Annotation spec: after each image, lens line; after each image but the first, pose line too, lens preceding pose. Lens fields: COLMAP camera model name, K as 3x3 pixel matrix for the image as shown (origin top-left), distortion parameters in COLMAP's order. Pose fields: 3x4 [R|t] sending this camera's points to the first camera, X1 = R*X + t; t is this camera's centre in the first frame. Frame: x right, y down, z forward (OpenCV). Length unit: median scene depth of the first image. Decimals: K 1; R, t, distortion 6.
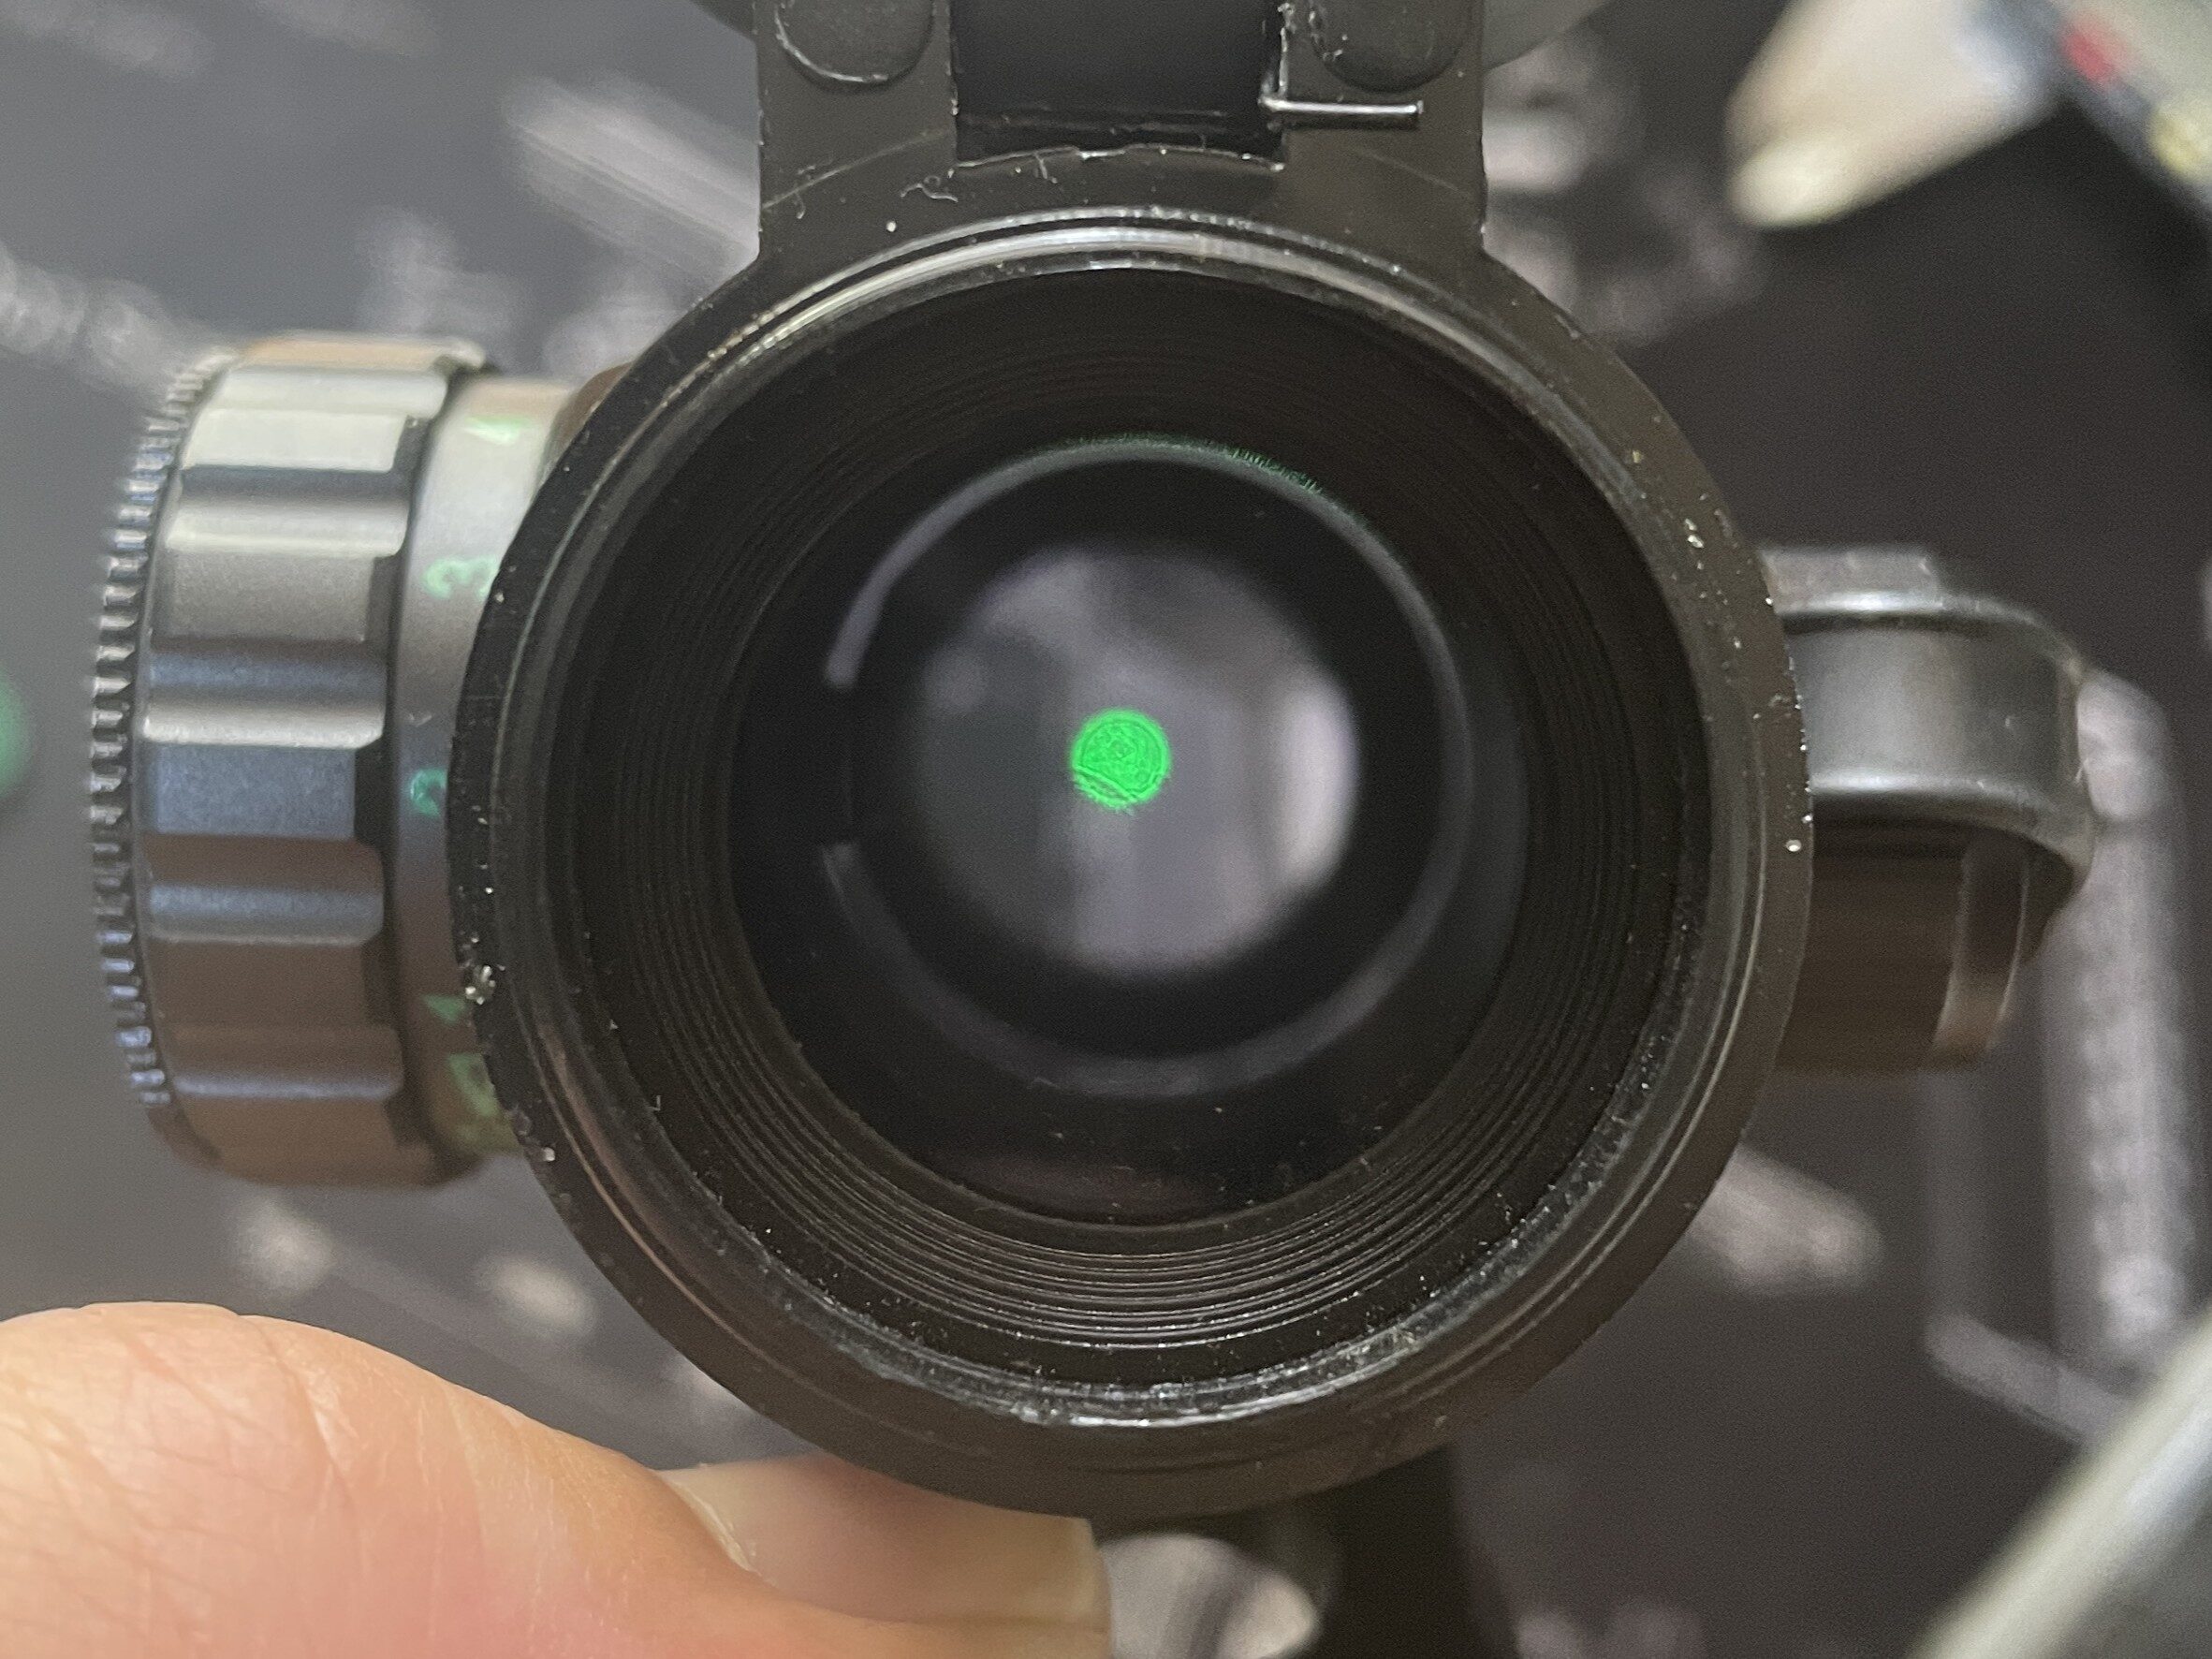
lens RADIAL K [[1664.4, 0, 1094.0], [0, 1664.4, 842.0], [0, 0, 1]] dist [0.001208, -0.000646]
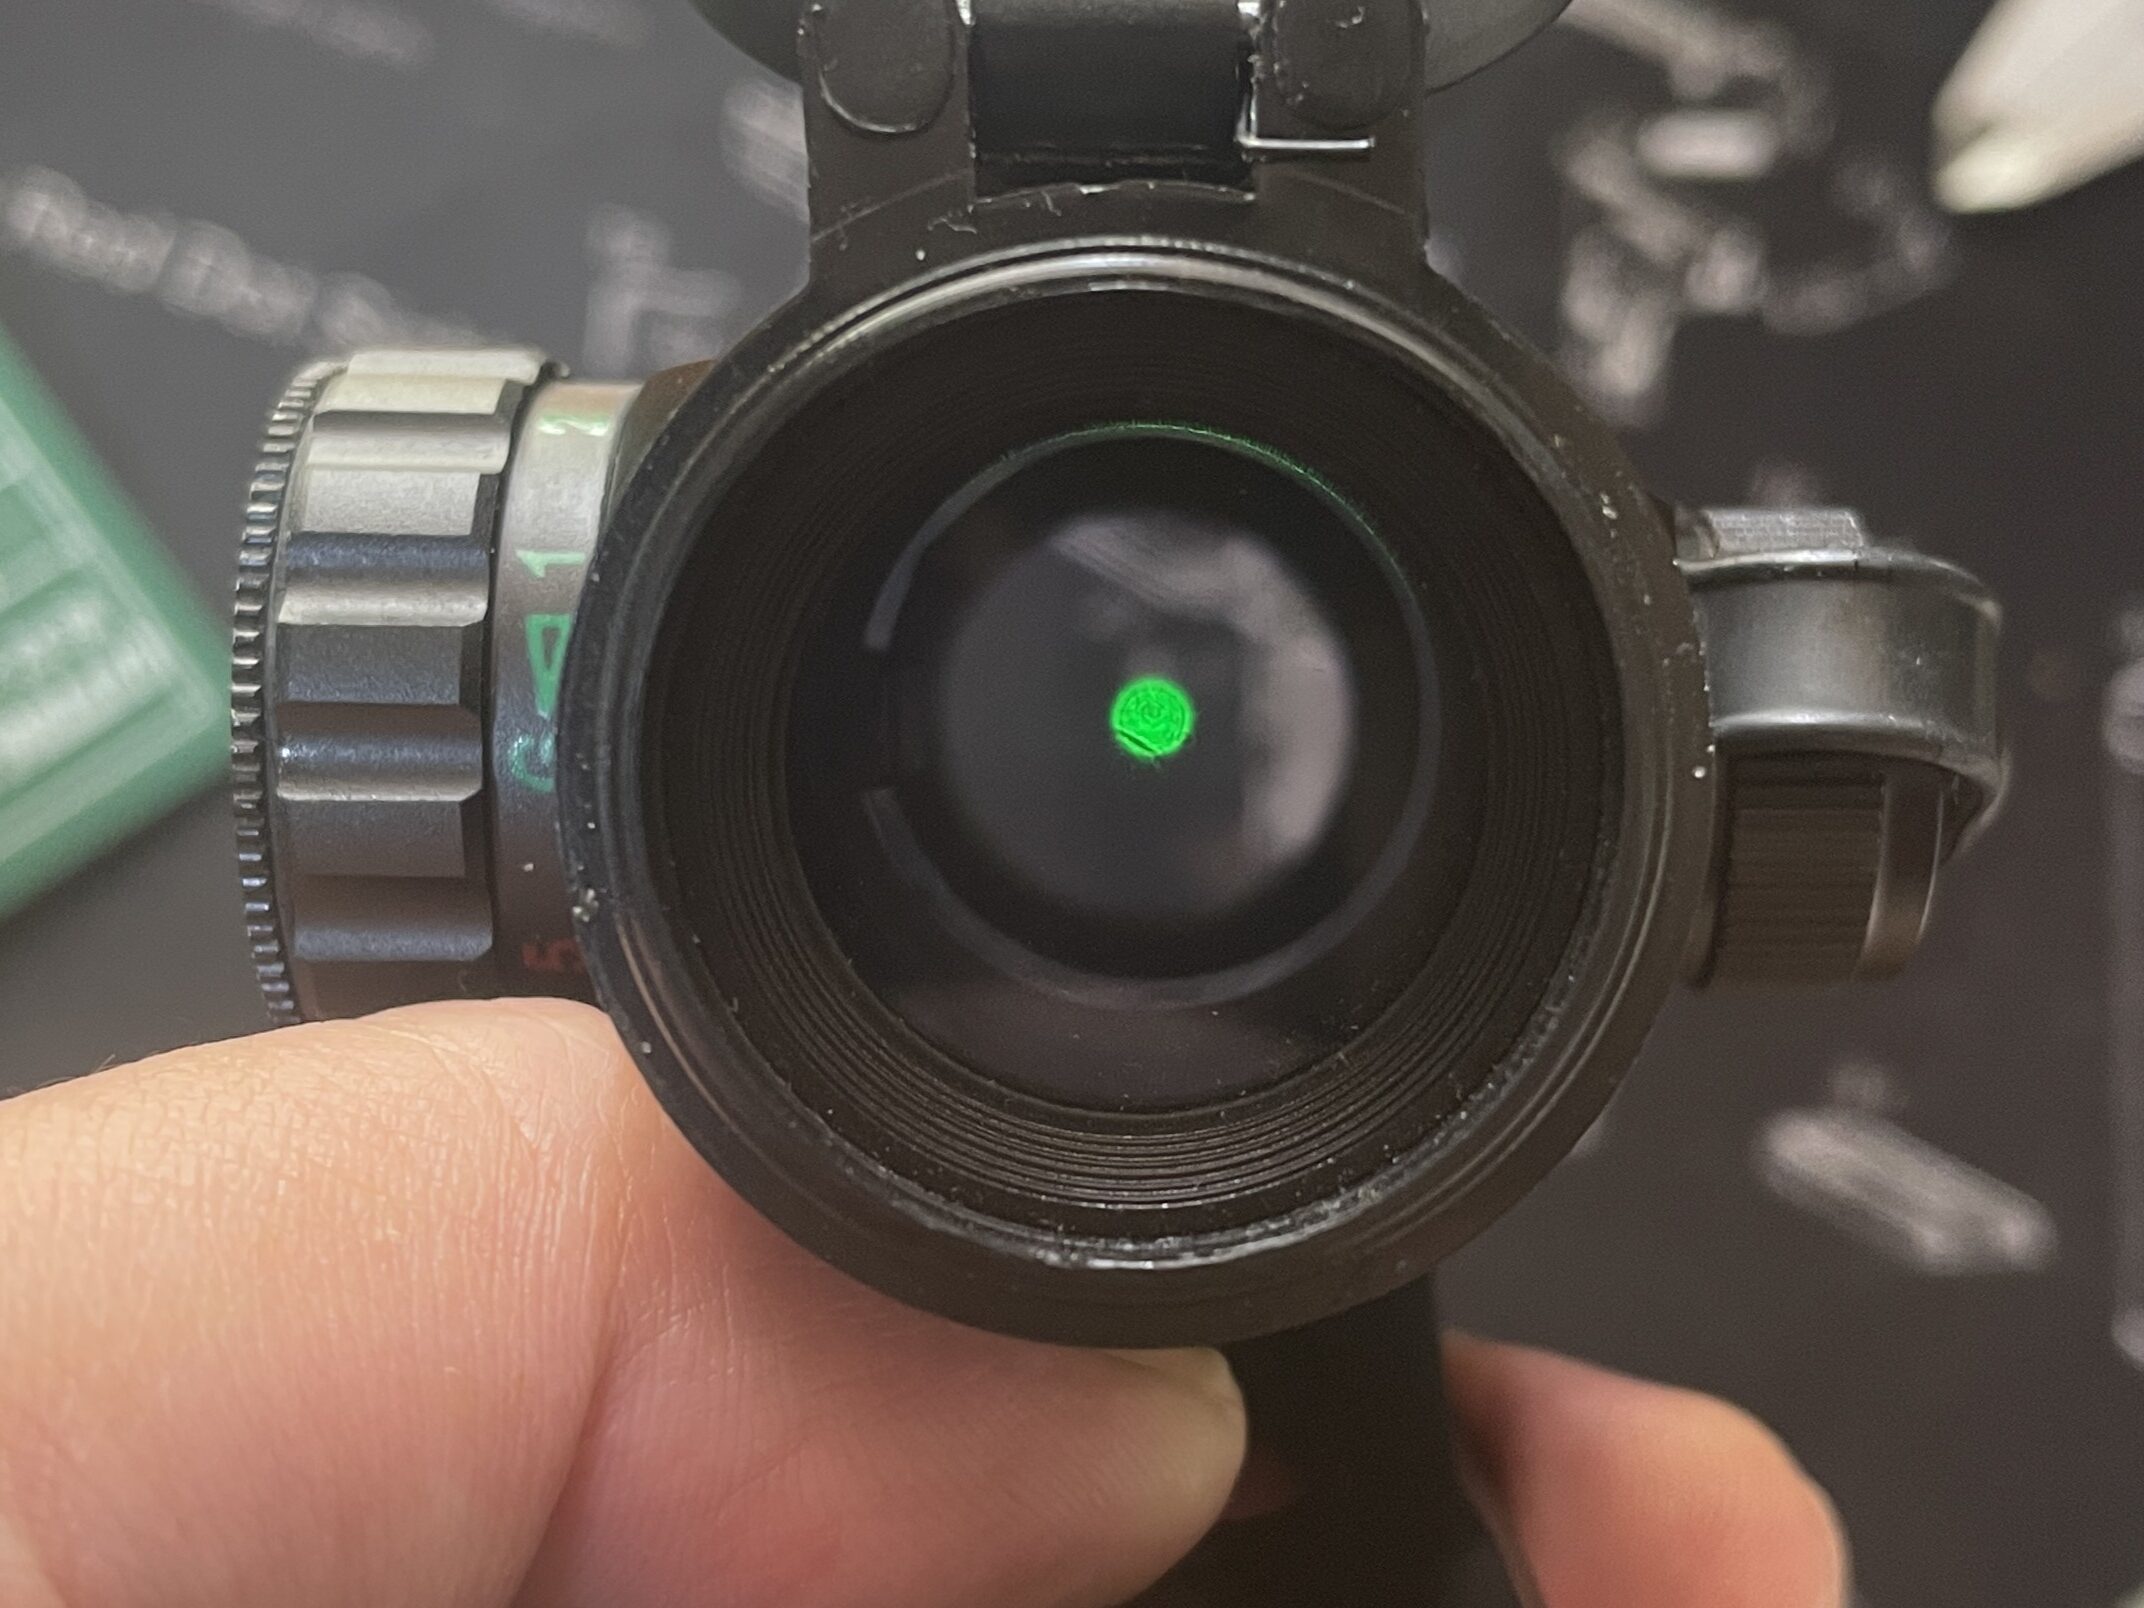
lens RADIAL K [[1654.1, 0, 1082.7], [0, 1654.1, 844.6], [0, 0, 1]] dist [-0.003955, -0.000238]
pose [[0.999671, -0.013332, -0.021905, 0.012134], [0.013876, 0.999594, 0.024868, 0.017963], [0.021564, -0.025164, 0.999451, -0.169666]]
